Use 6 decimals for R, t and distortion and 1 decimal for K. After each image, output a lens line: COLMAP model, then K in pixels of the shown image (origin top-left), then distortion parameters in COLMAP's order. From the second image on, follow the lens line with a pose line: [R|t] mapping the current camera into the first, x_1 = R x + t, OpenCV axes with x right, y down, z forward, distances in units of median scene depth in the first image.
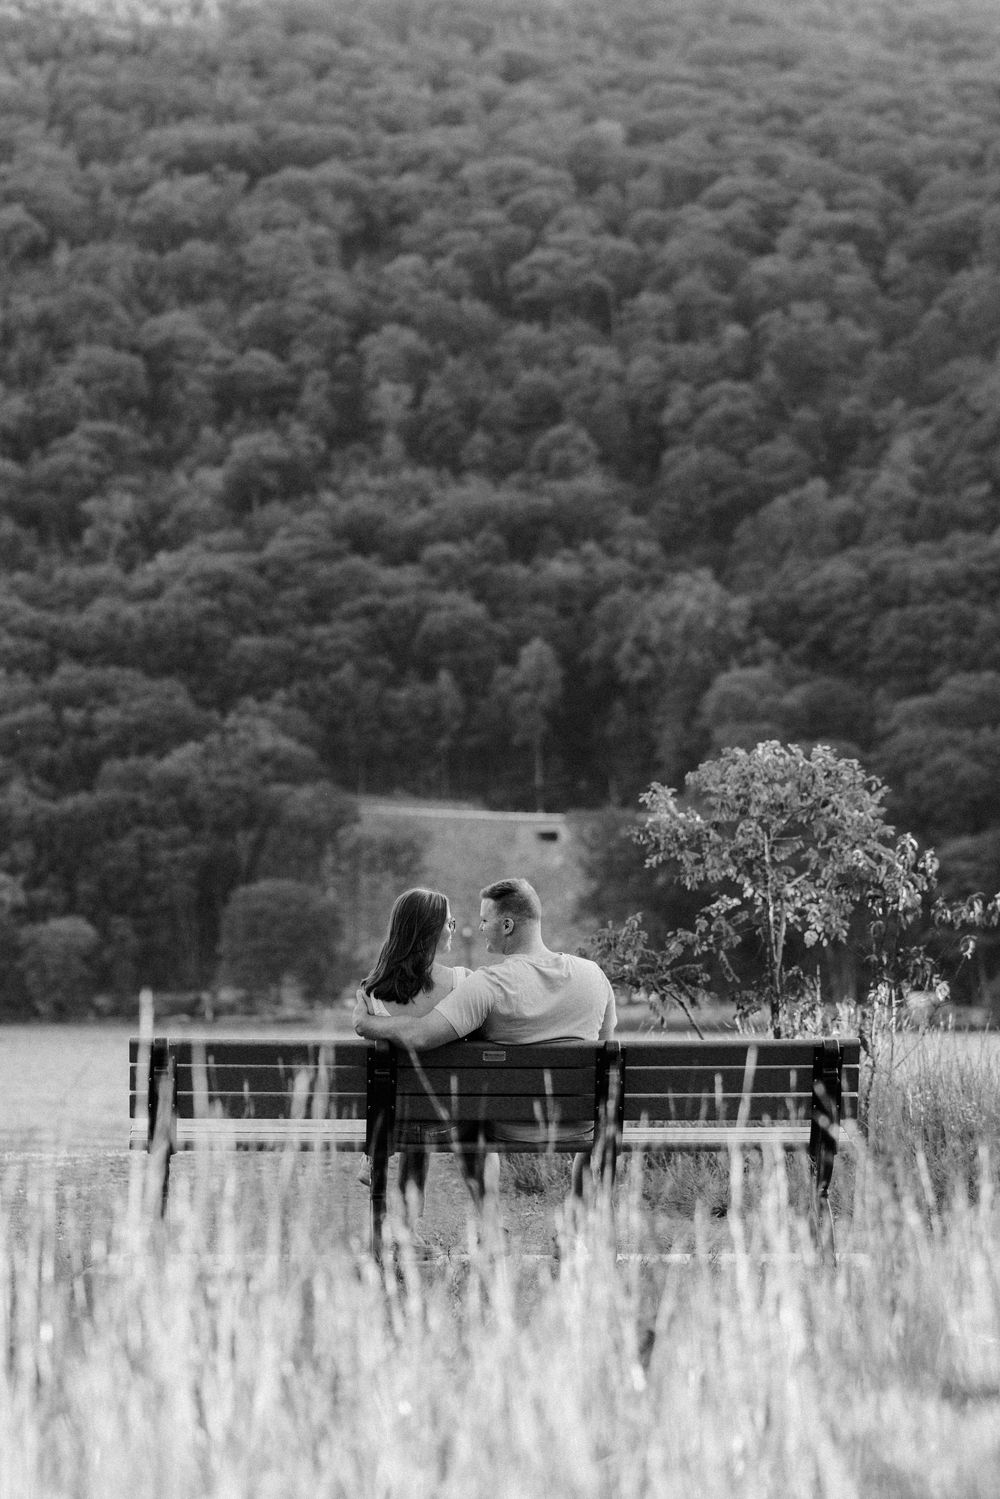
lens RADIAL K [[3787.7, 0, 499.9], [0, 3787.7, 750.7], [0, 0, 1]] dist [-0.544088, 0.000000]
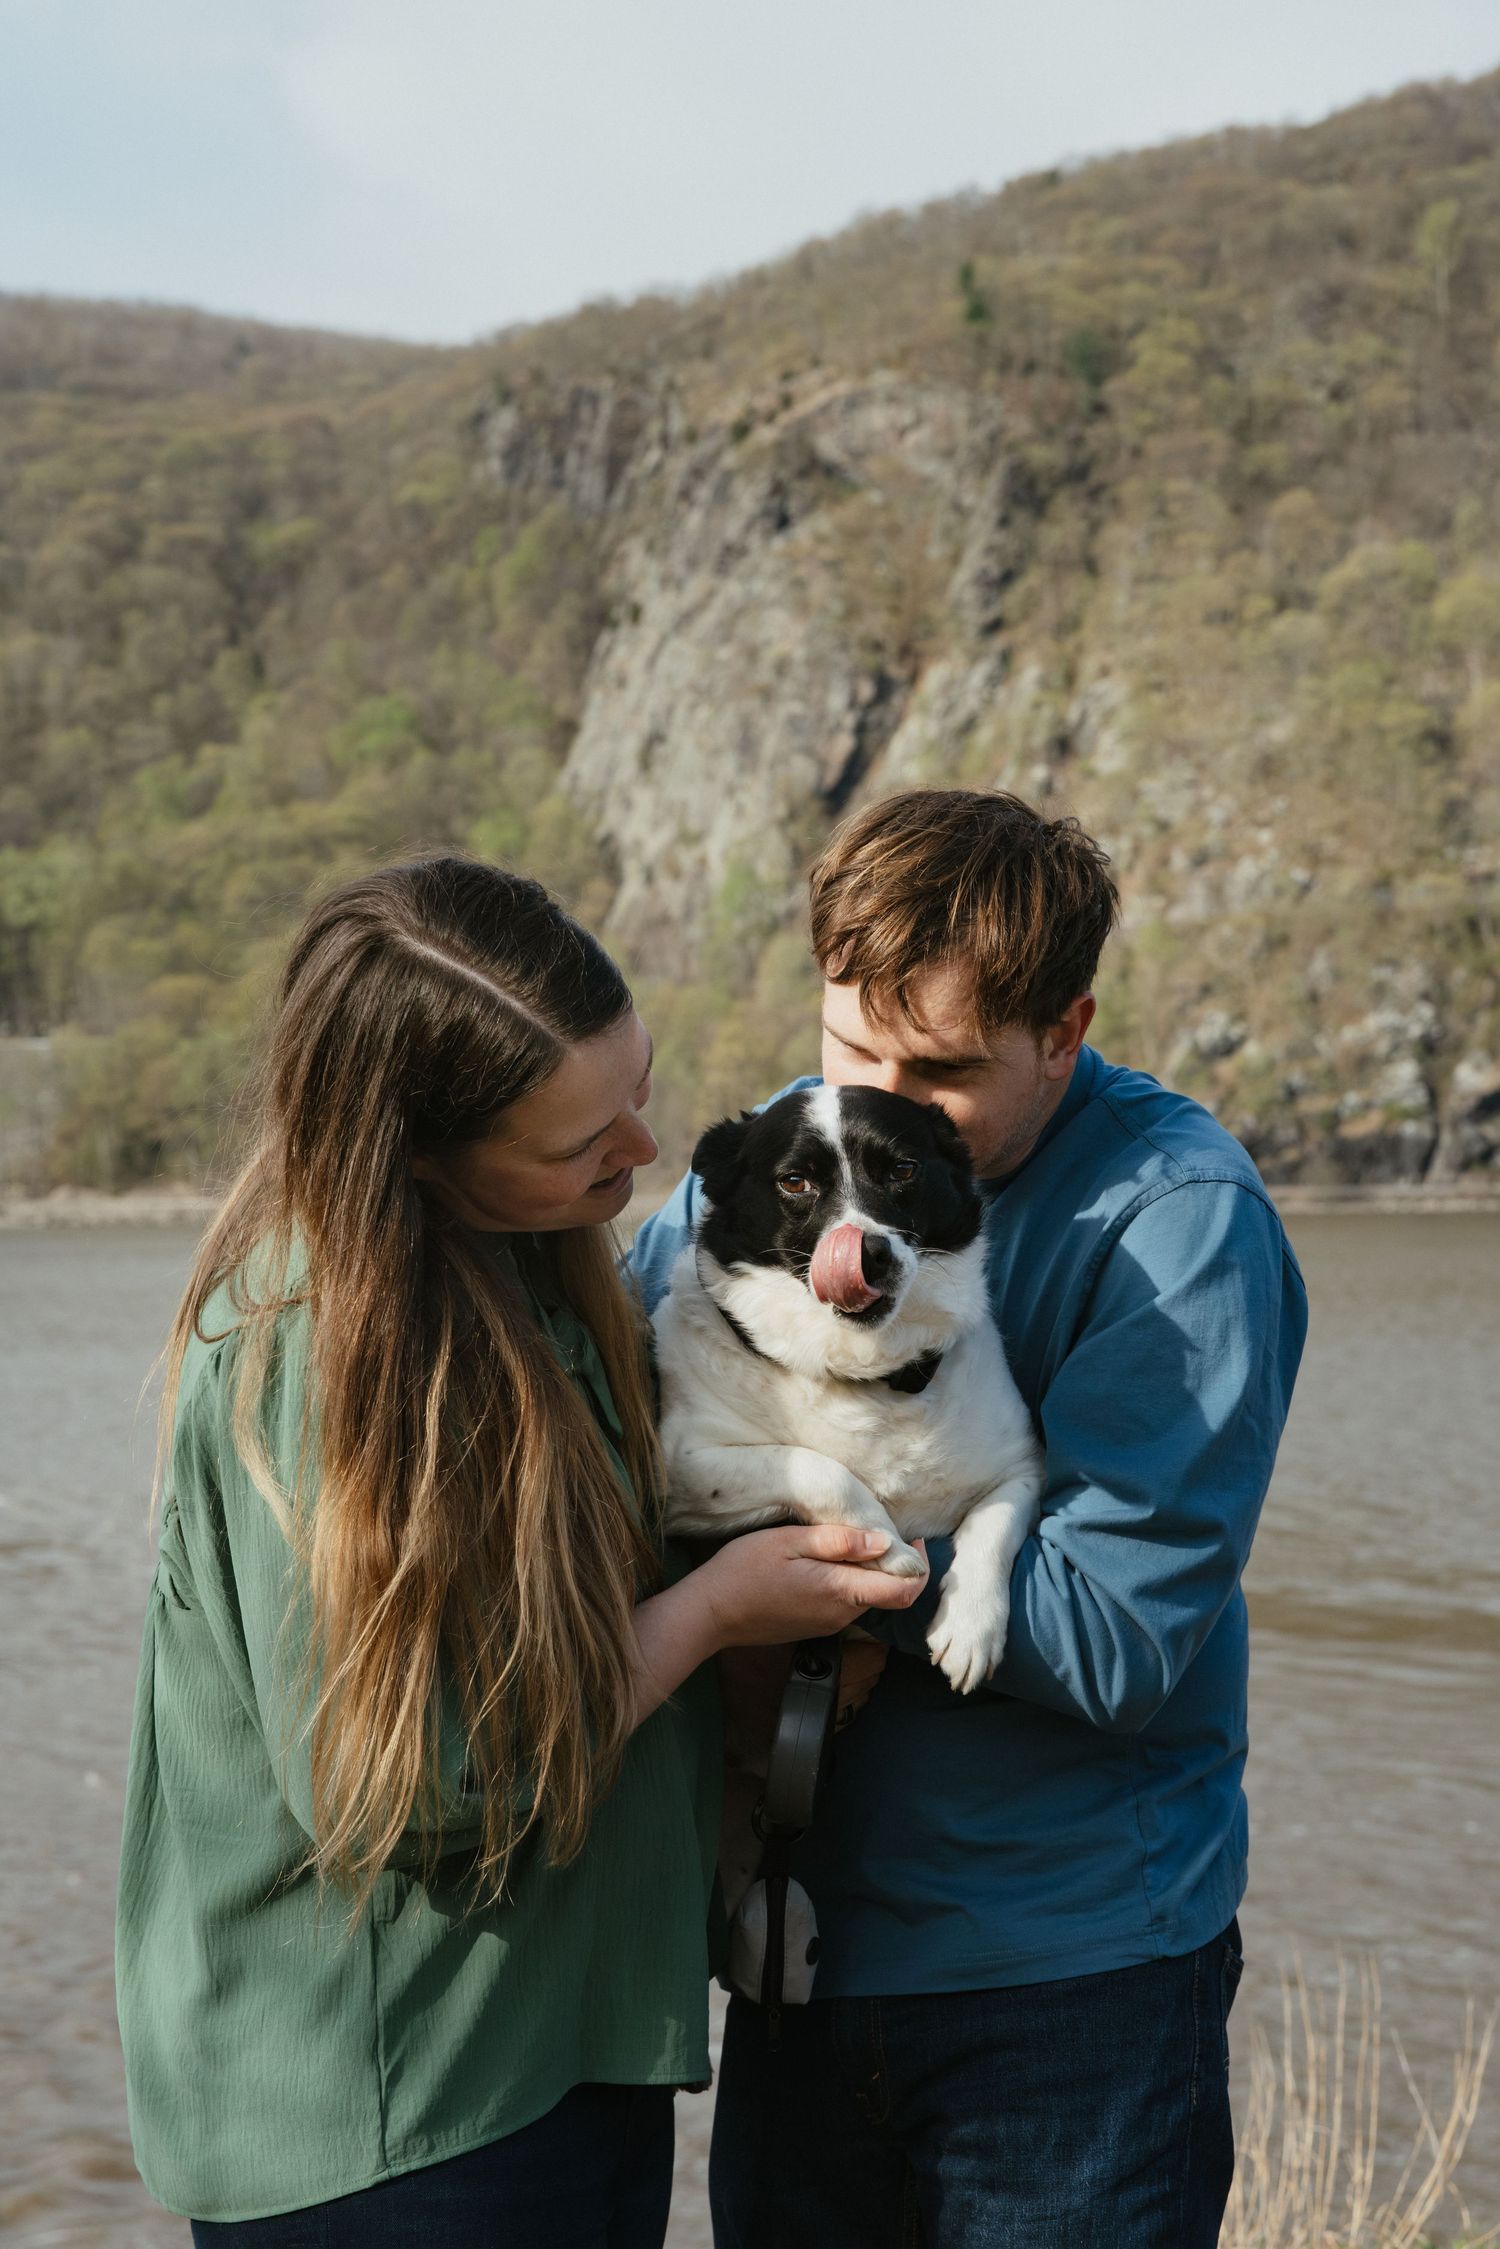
lens RADIAL K [[4053.2, 0, 744.0], [0, 4053.2, 1130.3], [0, 0, 1]] dist [0.386639, 0.000000]
pose [[0.973328, -0.008891, 0.229246, -0.040315], [0.004401, 0.999789, 0.020088, 0.021559], [-0.229376, -0.018543, 0.973161, -0.317353]]
